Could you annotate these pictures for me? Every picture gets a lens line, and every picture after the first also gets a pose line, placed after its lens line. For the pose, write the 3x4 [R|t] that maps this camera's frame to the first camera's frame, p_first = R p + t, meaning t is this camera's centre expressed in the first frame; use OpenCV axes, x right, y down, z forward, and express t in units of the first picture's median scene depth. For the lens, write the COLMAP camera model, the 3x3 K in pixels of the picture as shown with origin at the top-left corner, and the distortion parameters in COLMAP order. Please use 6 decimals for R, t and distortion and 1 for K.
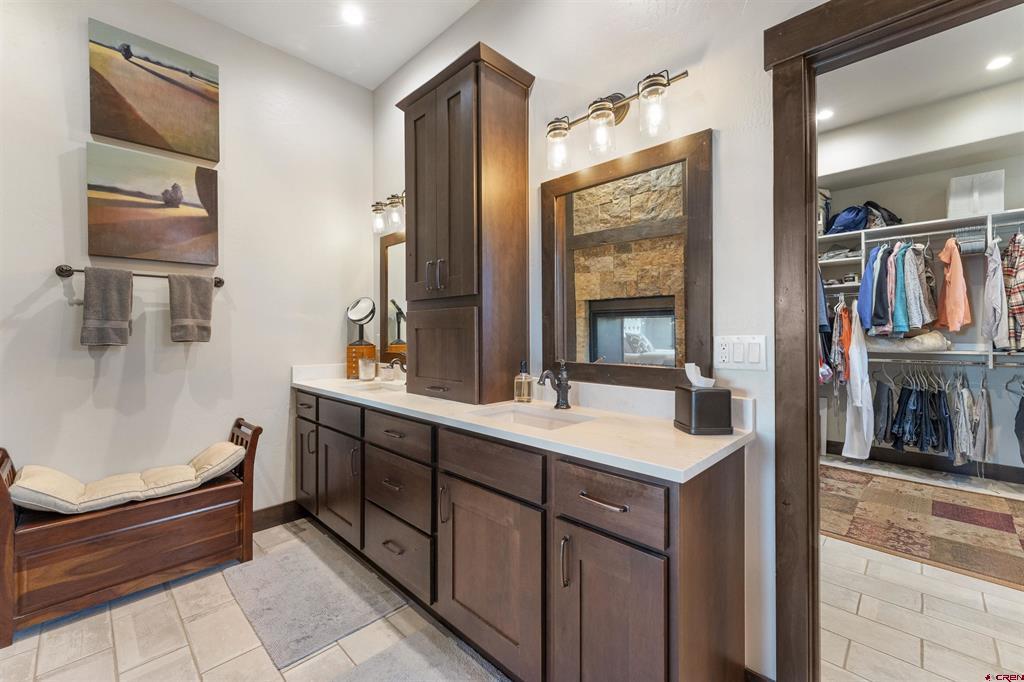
lens RADIAL K [[418.8, 0, 511.2], [0, 418.8, 332.9], [0, 0, 1]] dist [0.000712, -0.000020]
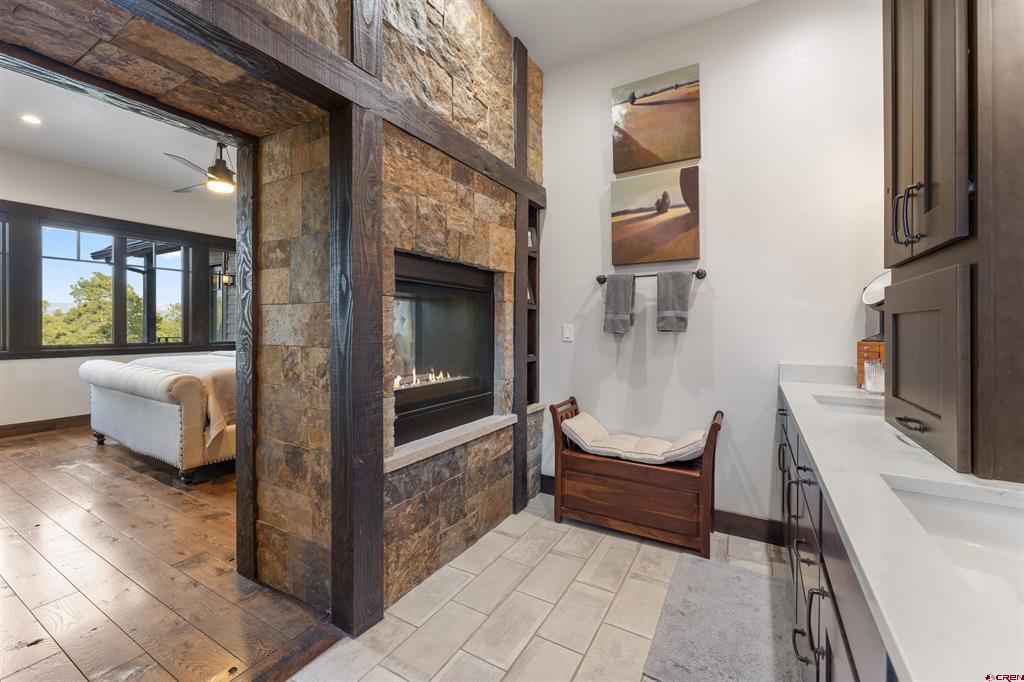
lens RADIAL K [[418.8, 0, 513.5], [0, 418.8, 329.7], [0, 0, 1]] dist [0.000712, -0.000020]
pose [[0.255655, 0.010518, -0.966711, 0.196842], [-0.006202, 0.999938, 0.009240, 0.008777], [0.966748, 0.003634, 0.255705, 0.325211]]
